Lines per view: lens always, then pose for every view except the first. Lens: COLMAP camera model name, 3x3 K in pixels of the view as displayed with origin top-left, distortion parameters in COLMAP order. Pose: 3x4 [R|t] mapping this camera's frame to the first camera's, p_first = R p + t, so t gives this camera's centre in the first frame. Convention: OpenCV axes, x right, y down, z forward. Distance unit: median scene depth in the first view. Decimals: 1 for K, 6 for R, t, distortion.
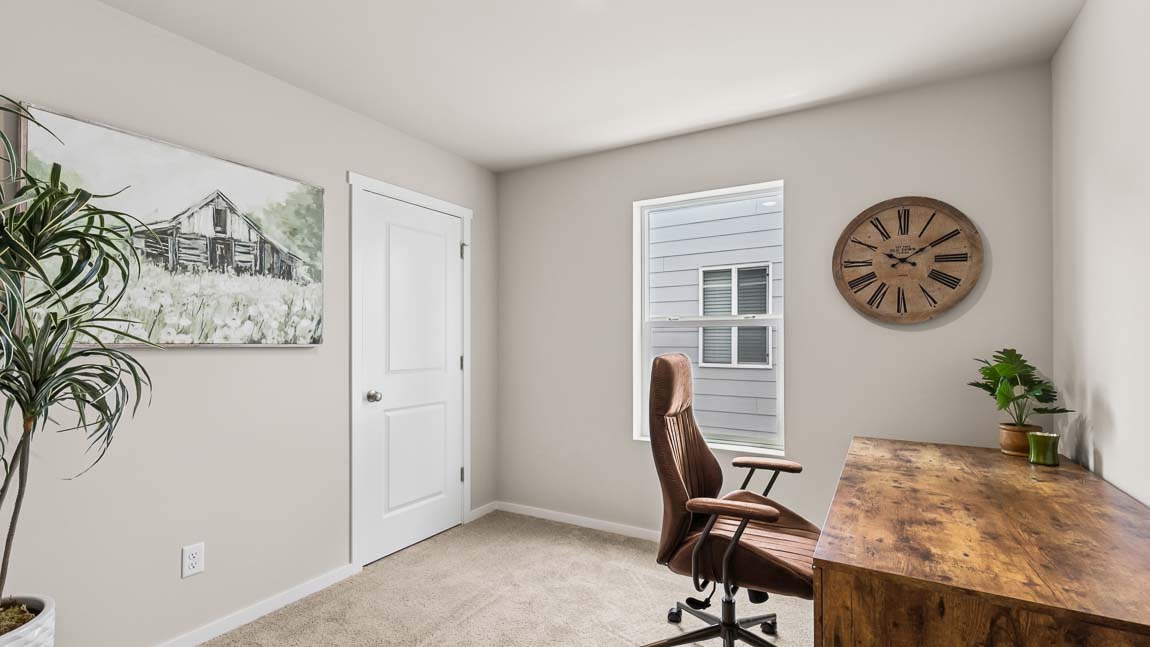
lens RADIAL K [[530.5, 0, 572.3], [0, 530.5, 325.8], [0, 0, 1]] dist [0.010832, -0.000597]
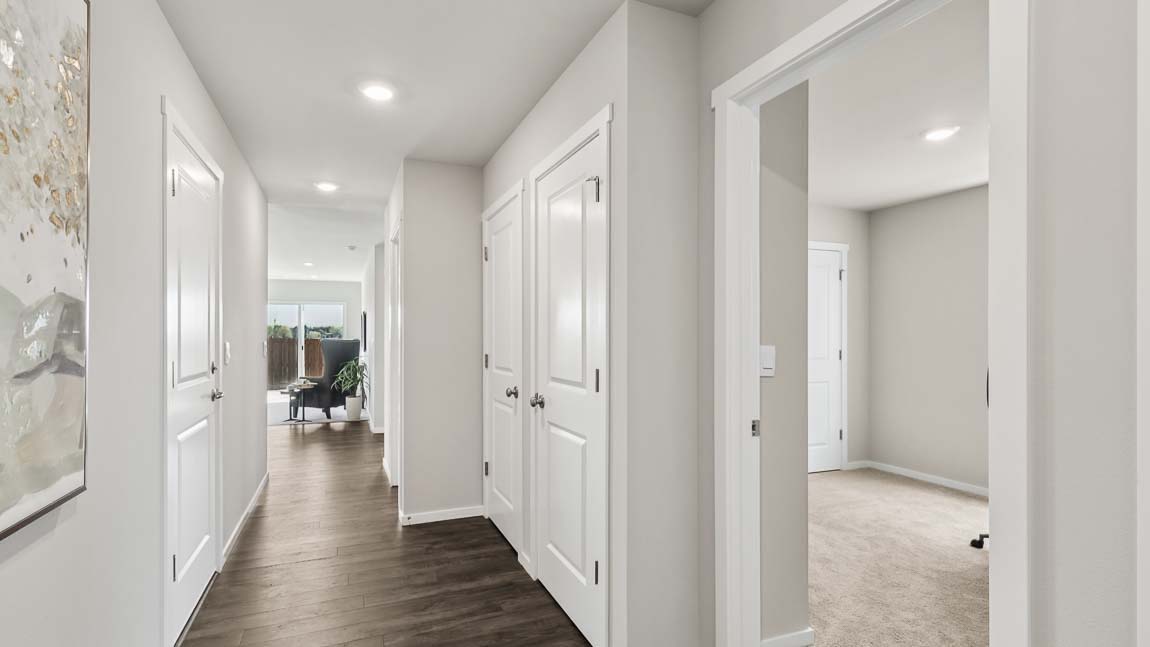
lens RADIAL K [[530.5, 0, 563.2], [0, 530.5, 330.2], [0, 0, 1]] dist [0.010832, -0.000597]
pose [[0.797808, -0.001086, -0.602911, 0.054499], [0.001112, 0.999999, -0.000329, 0.004211], [0.602911, -0.000408, 0.797808, -0.559138]]
